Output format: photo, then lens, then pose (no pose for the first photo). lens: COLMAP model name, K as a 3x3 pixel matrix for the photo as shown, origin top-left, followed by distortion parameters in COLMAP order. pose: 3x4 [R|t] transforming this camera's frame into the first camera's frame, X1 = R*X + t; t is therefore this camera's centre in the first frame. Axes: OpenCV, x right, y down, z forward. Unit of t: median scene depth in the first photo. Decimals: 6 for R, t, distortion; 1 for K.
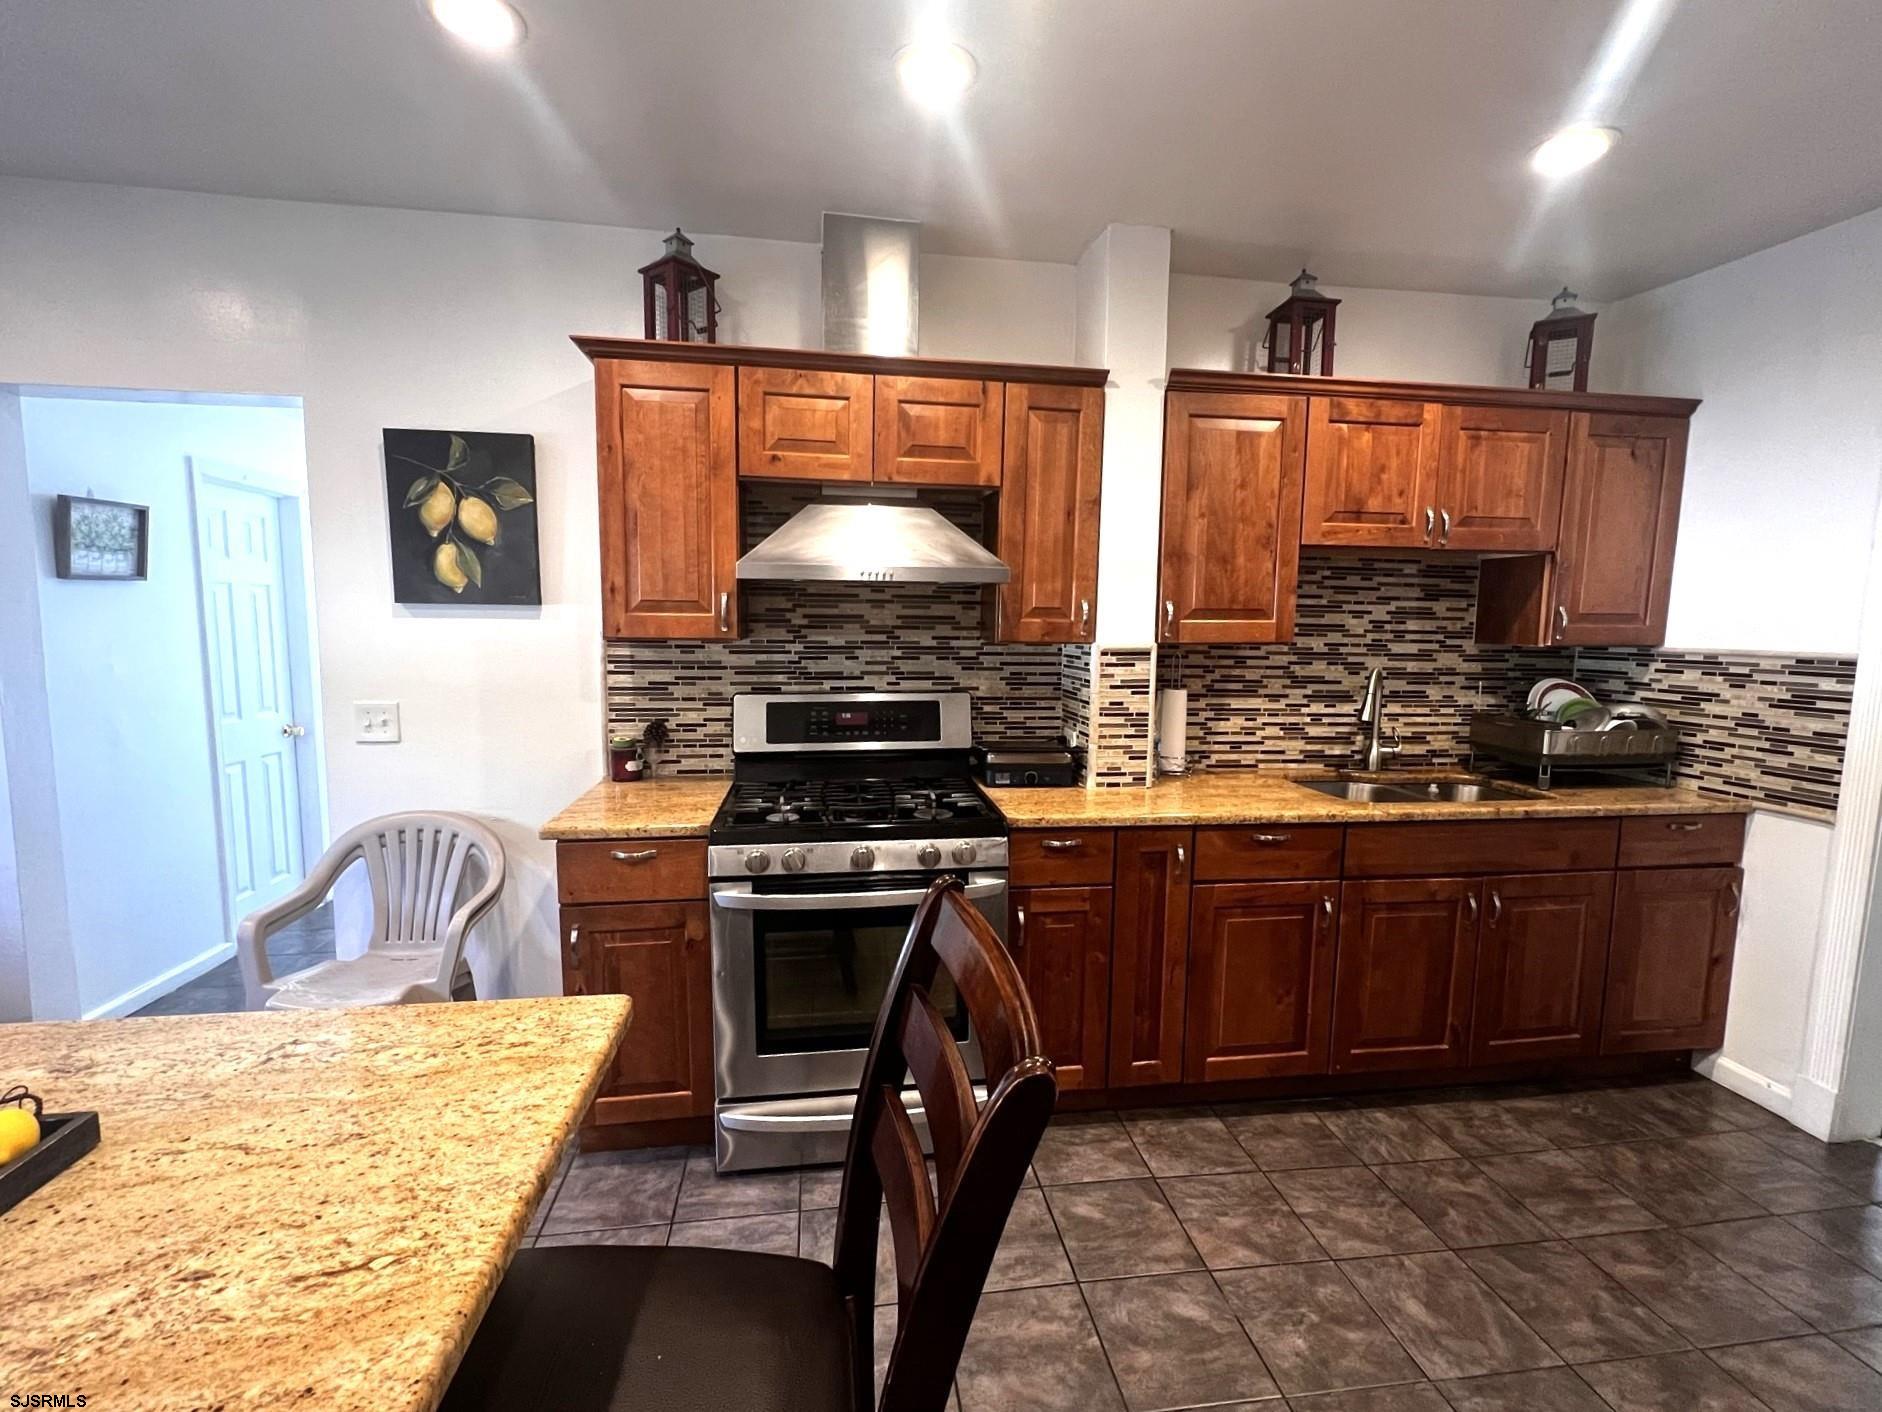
lens RADIAL K [[811.7, 0, 935.9], [0, 811.7, 703.9], [0, 0, 1]] dist [-0.000251, 0.000256]
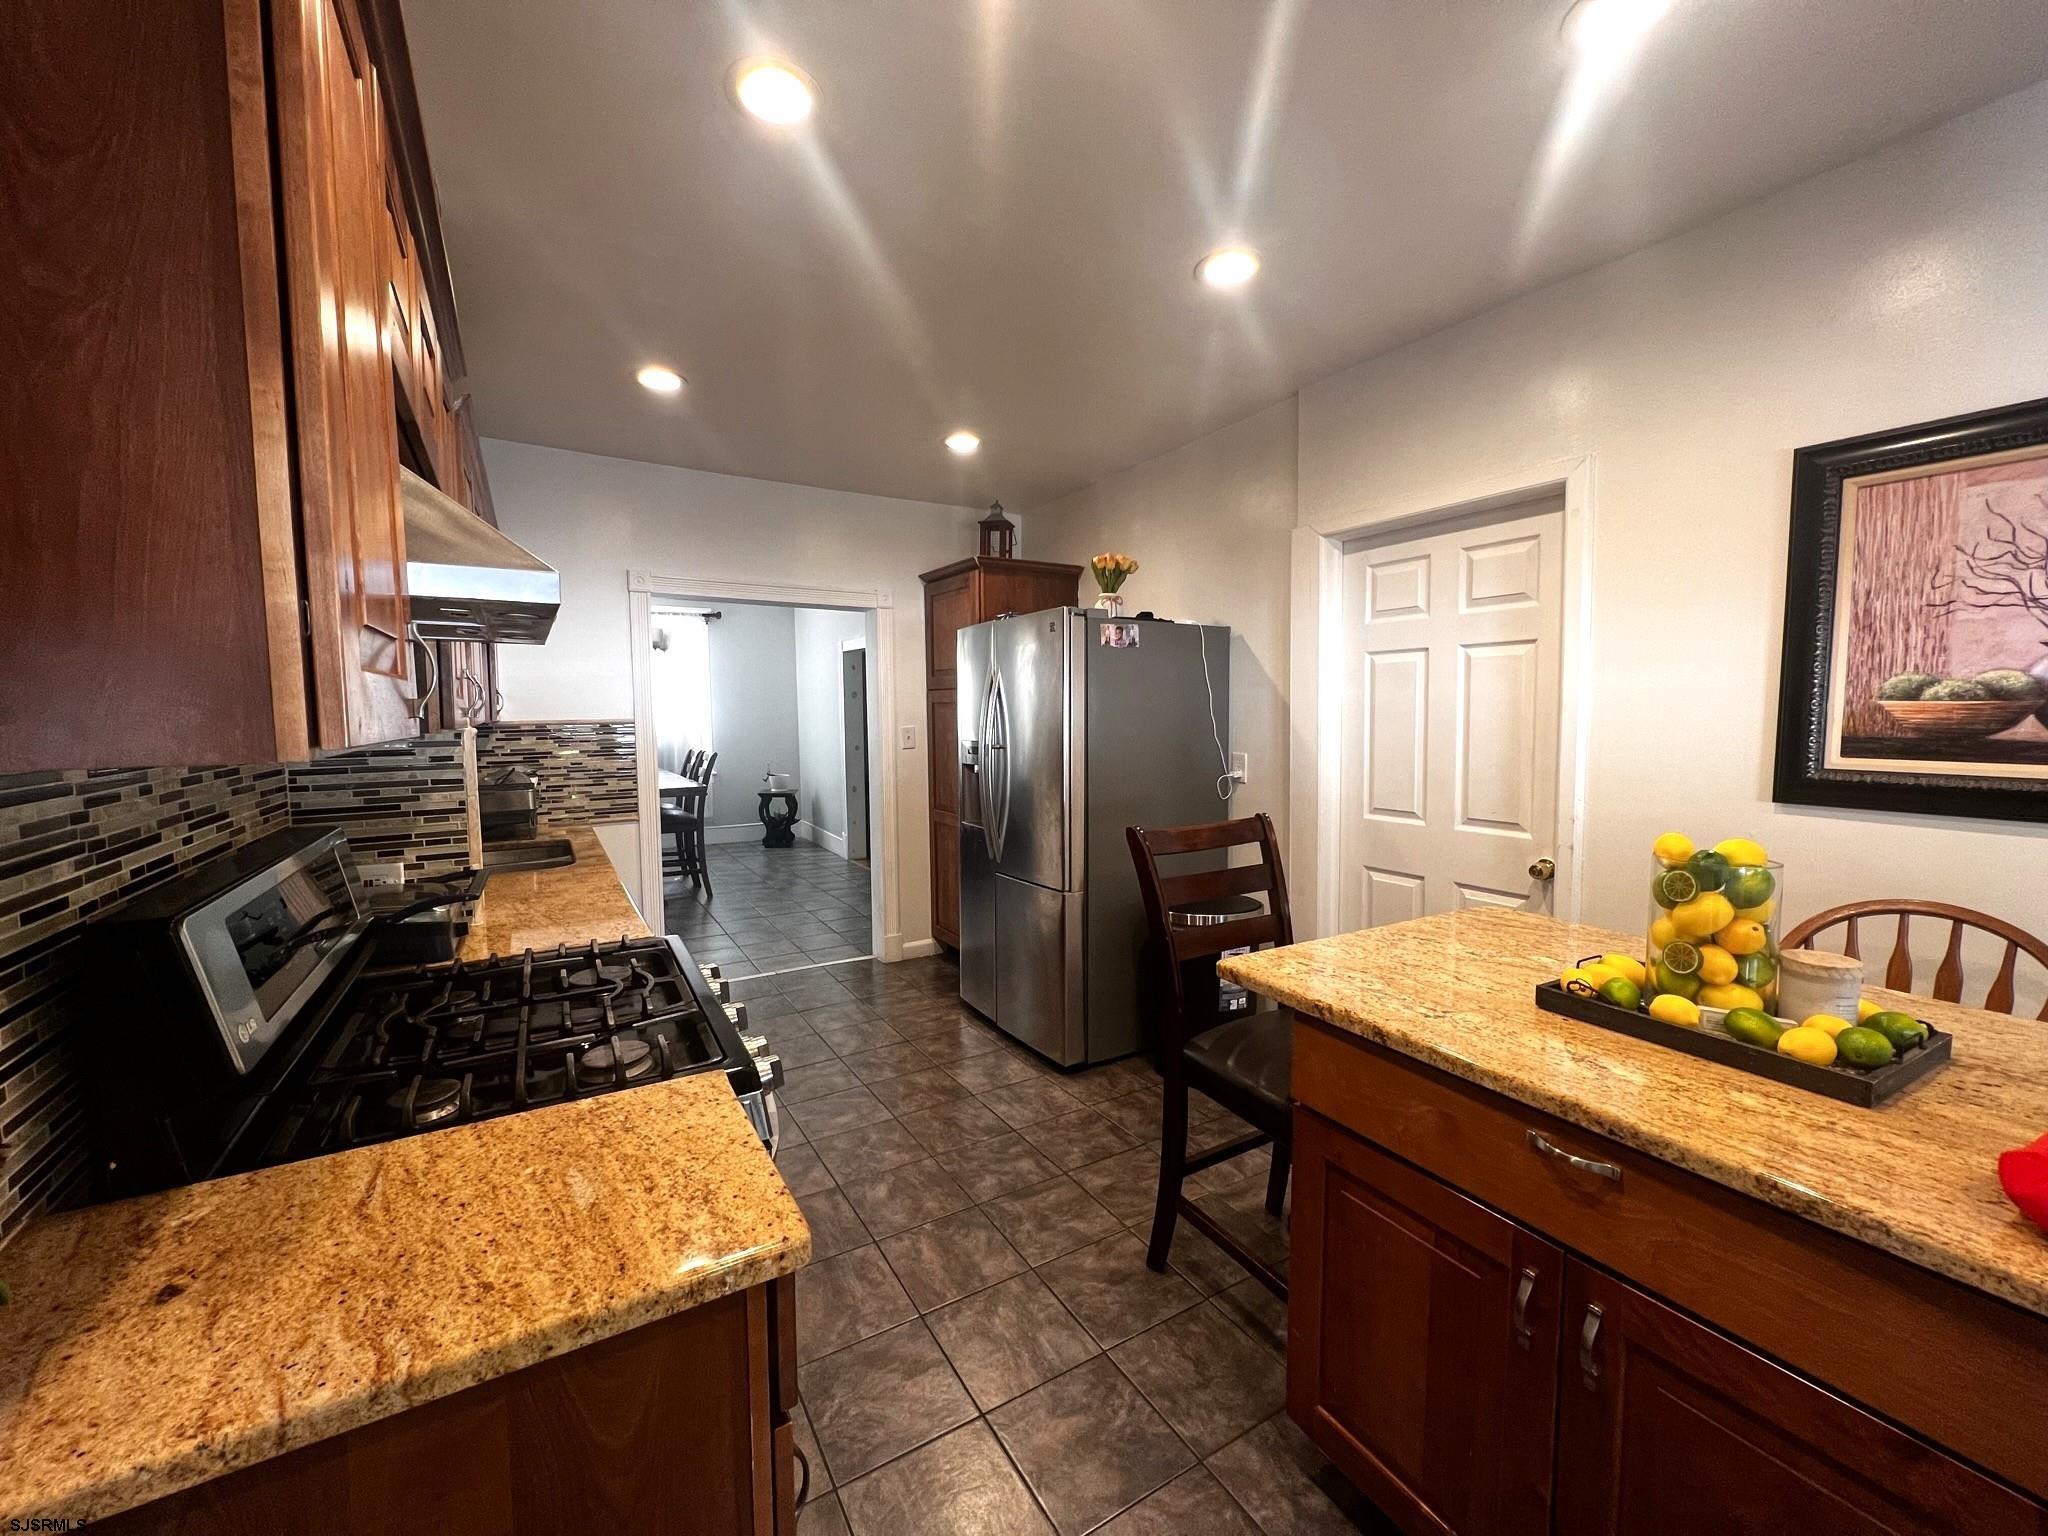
lens RADIAL K [[815.2, 0, 1022.1], [0, 815.2, 766.6], [0, 0, 1]] dist [-0.000677, -0.000022]
pose [[-0.386412, -0.072443, 0.919477, -0.741977], [0.103404, 0.987223, 0.121237, -0.083666], [-0.916511, 0.141925, -0.373984, 0.879254]]
